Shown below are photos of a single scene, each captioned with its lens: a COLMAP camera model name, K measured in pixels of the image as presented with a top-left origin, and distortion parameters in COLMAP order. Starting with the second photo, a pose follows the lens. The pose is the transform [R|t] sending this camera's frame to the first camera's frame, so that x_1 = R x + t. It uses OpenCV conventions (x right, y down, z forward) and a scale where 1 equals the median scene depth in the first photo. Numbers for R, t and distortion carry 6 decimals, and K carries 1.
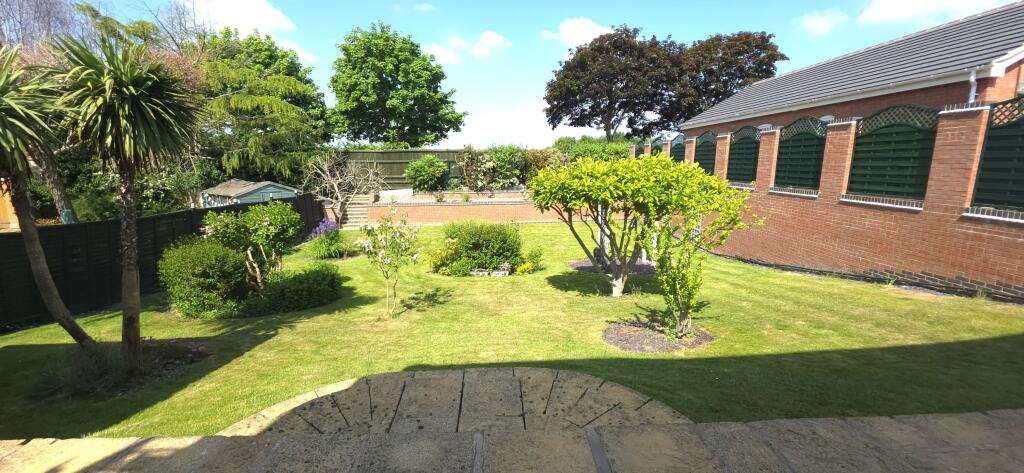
lens RADIAL K [[404.8, 0, 516.0], [0, 404.8, 236.8], [0, 0, 1]] dist [0.005708, -0.005105]
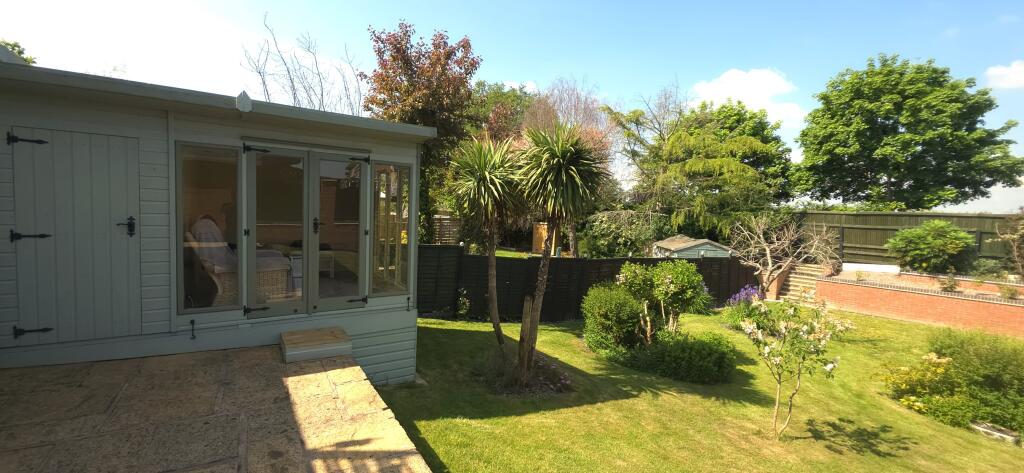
lens RADIAL K [[404.8, 0, 510.0], [0, 404.8, 236.0], [0, 0, 1]] dist [0.005708, -0.005105]
pose [[0.497566, 0.075886, -0.864100, 0.035244], [-0.200242, 0.979308, -0.029300, -0.025181], [0.843997, 0.187608, 0.502466, 0.109213]]
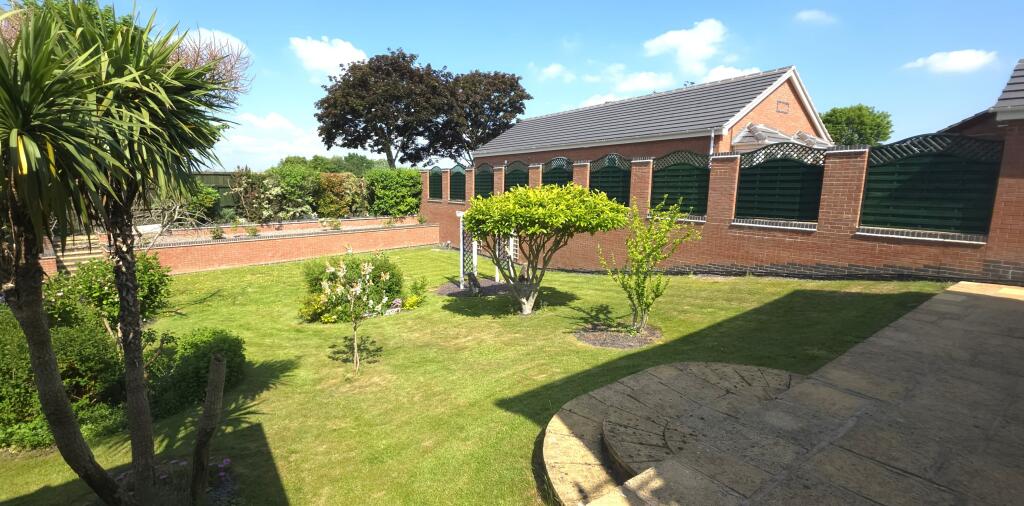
lens RADIAL K [[429.1, 0, 483.6], [0, 429.1, 254.6], [0, 0, 1]] dist [0.005722, 0.000126]
pose [[0.853959, -0.083381, 0.513616, -0.349592], [0.094274, 0.995534, 0.004872, -0.022090], [-0.511729, 0.044260, 0.858006, 0.049716]]
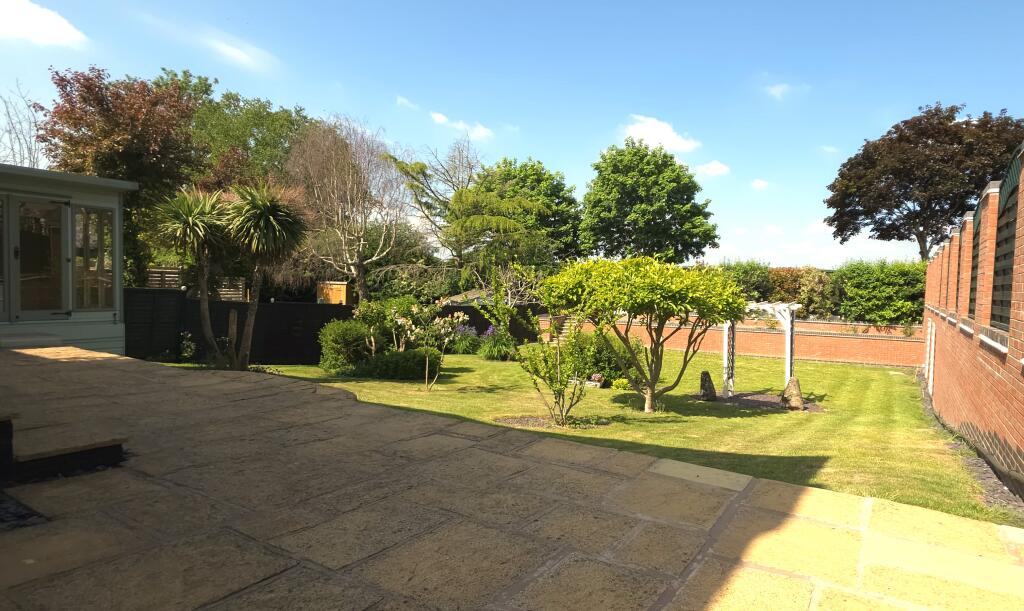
lens RADIAL K [[521.7, 0, 626.8], [0, 521.7, 306.8], [0, 0, 1]] dist [0.007261, -0.005093]
pose [[0.872901, 0.046741, -0.485653, 0.610545], [-0.119781, 0.985467, -0.120447, 0.048085], [0.472965, 0.163310, 0.865814, -0.053367]]
